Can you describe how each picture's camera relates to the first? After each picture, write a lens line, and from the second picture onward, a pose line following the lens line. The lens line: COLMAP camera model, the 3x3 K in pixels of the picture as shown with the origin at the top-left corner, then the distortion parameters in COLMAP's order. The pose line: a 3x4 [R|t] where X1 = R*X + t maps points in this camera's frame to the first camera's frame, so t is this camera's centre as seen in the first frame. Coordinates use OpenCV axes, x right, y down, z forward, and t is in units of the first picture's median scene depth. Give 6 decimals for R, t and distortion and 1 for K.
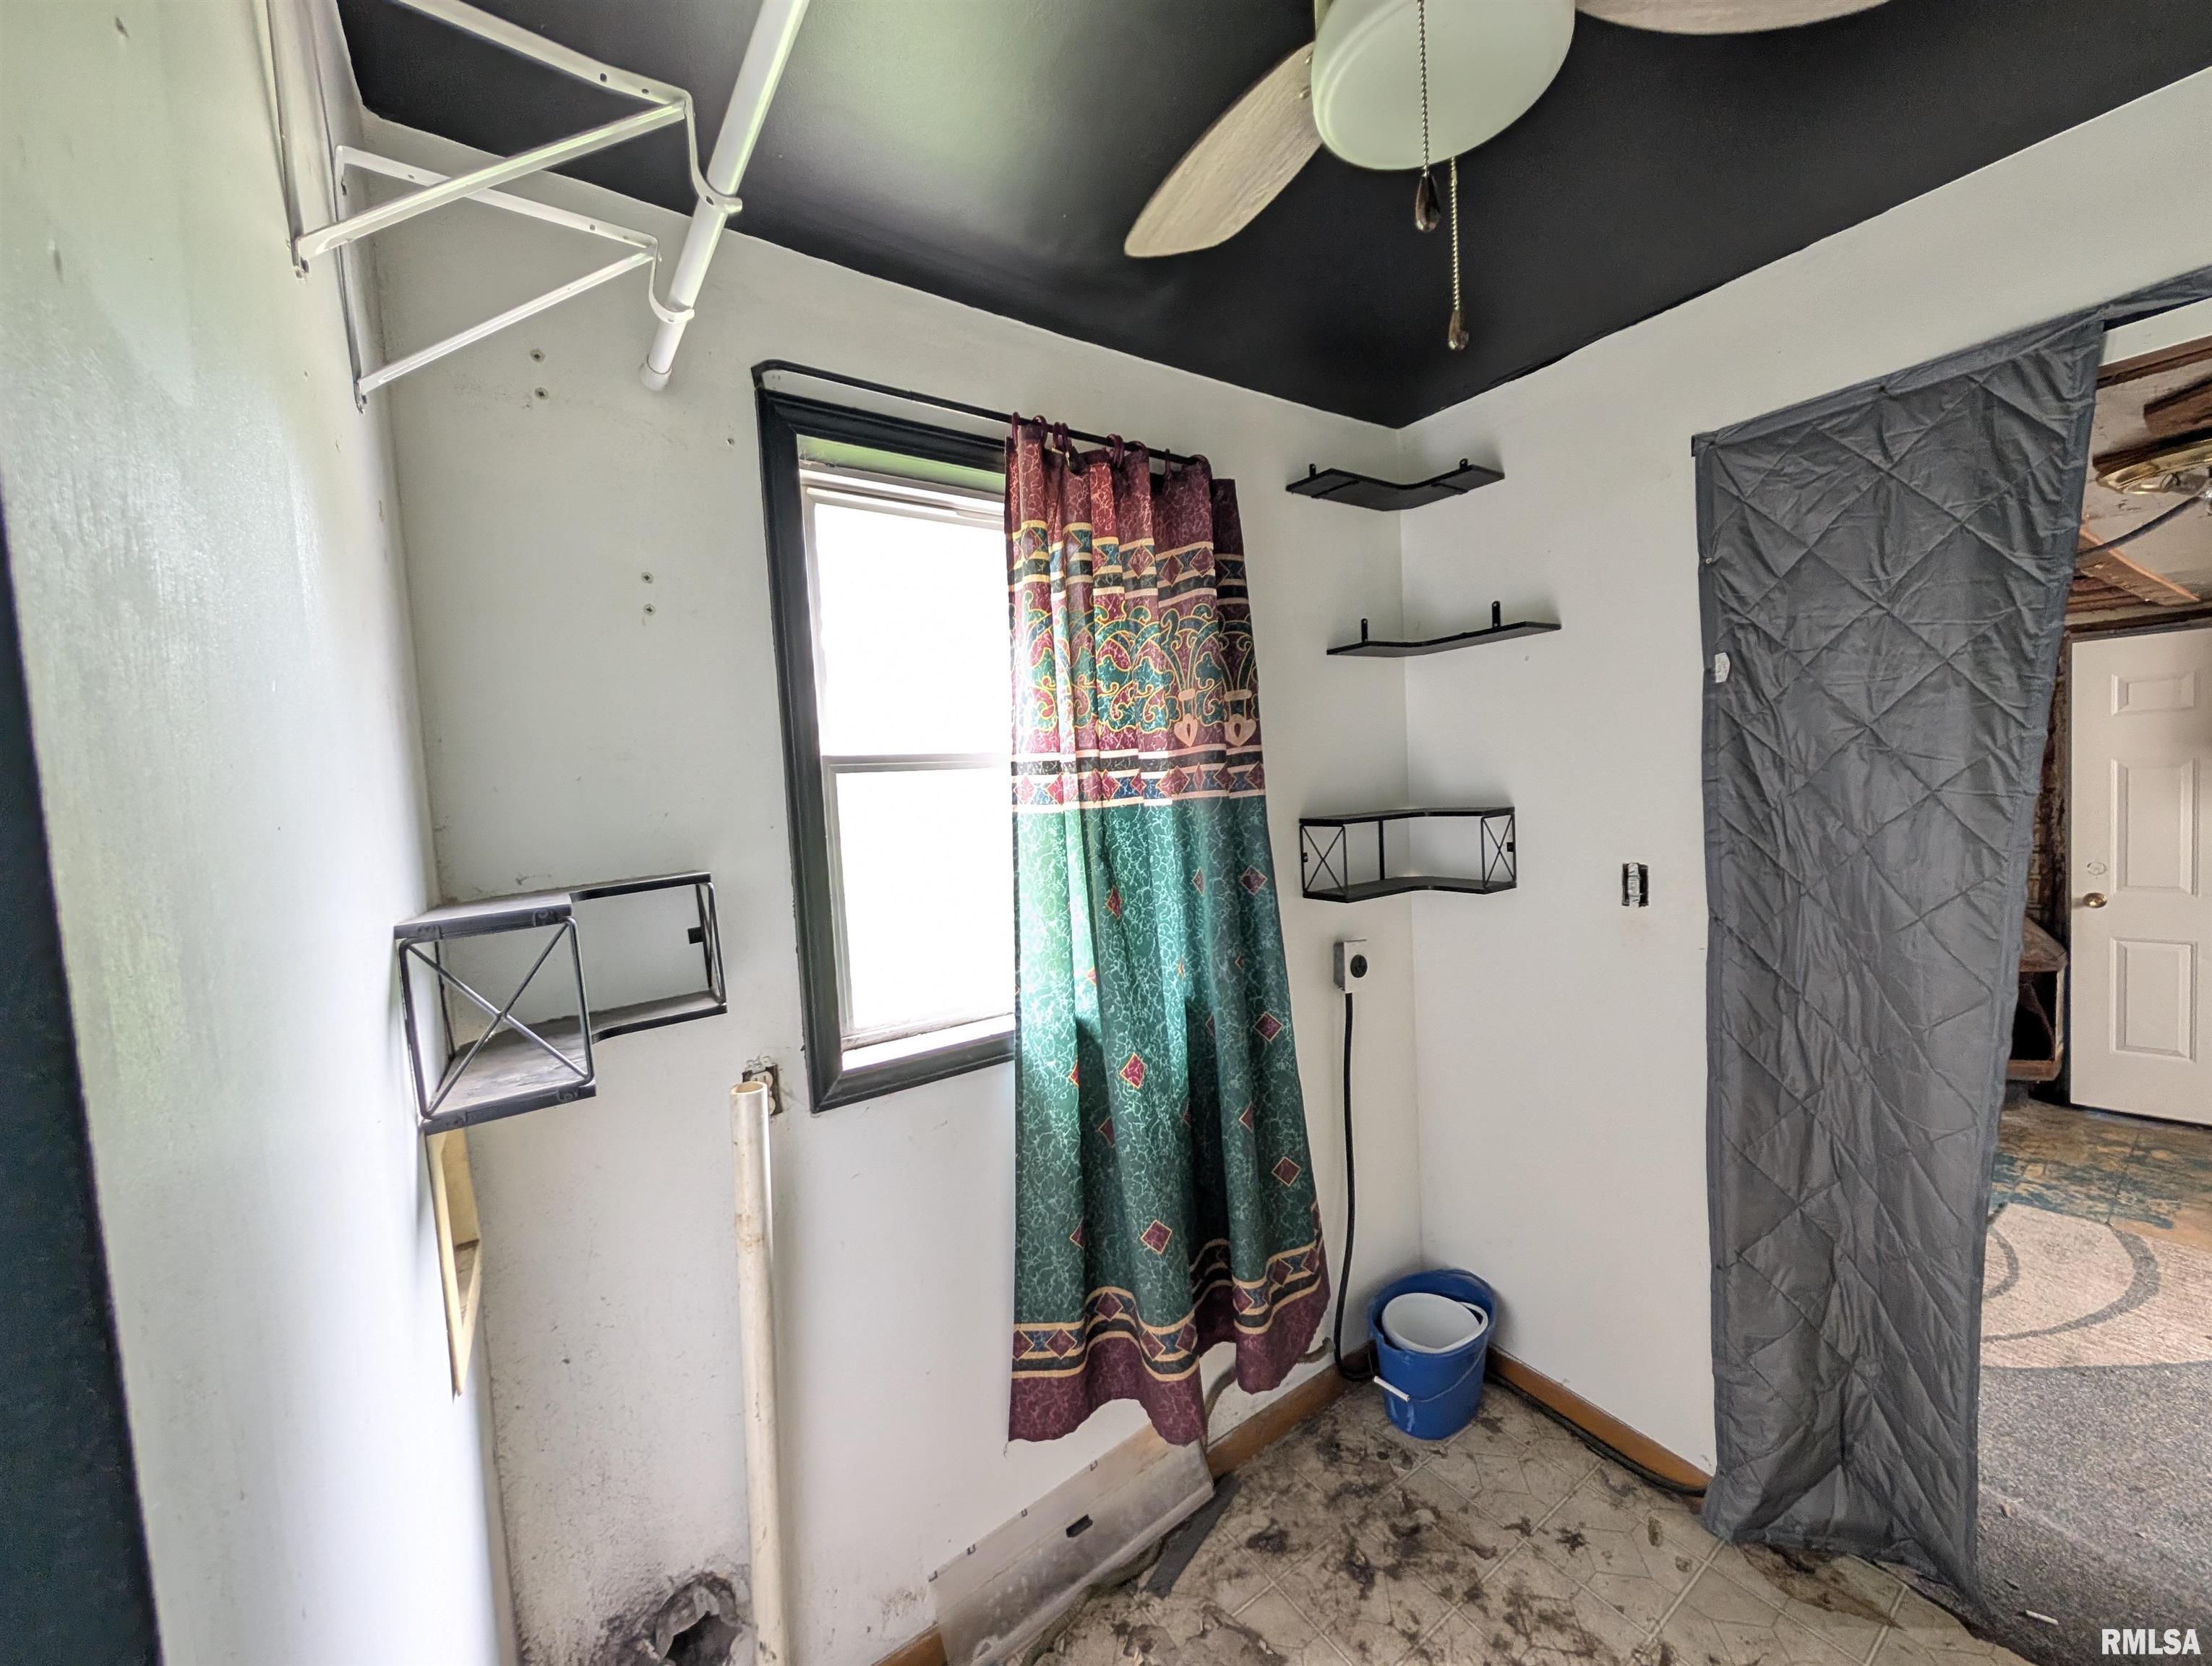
lens RADIAL K [[840.8, 0, 1100.7], [0, 840.8, 846.0], [0, 0, 1]] dist [0.000644, 0.000145]
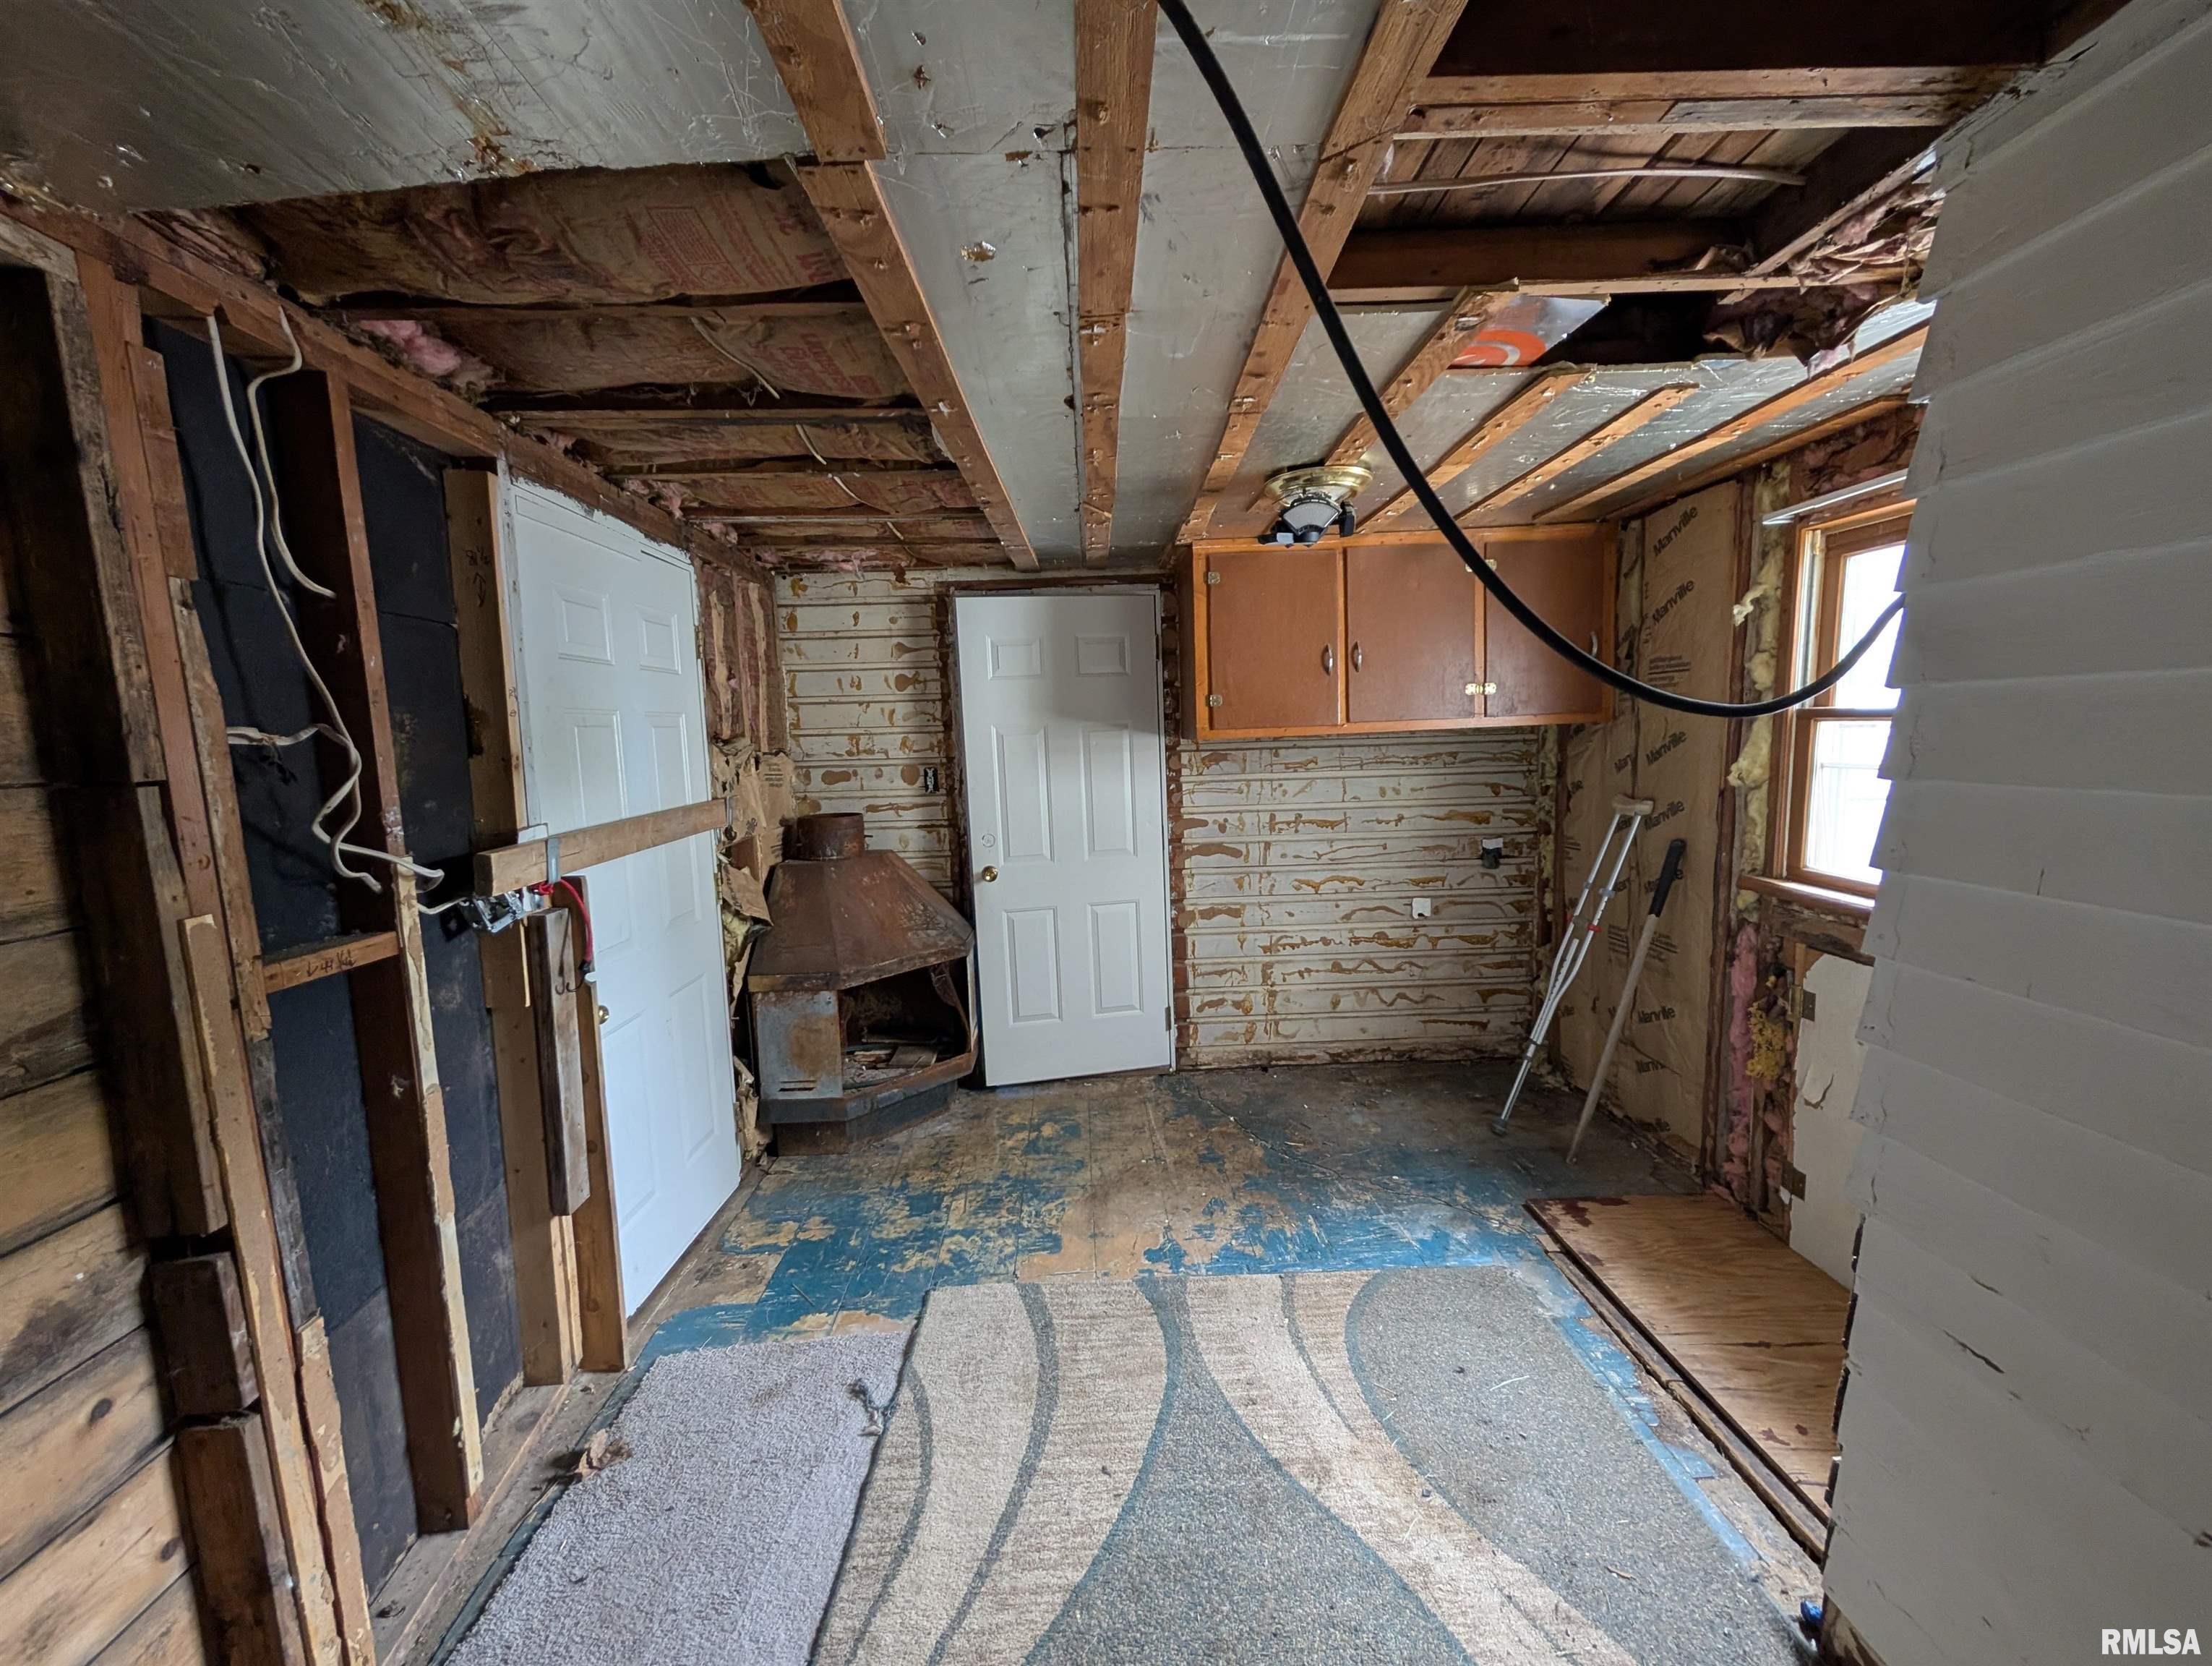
lens RADIAL K [[840.8, 0, 1103.5], [0, 840.8, 839.5], [0, 0, 1]] dist [0.000644, 0.000145]
pose [[0.553221, -0.060186, 0.830858, 0.475209], [0.058050, 0.997747, 0.033623, 0.000988], [-0.831010, 0.029630, 0.555468, 0.371500]]
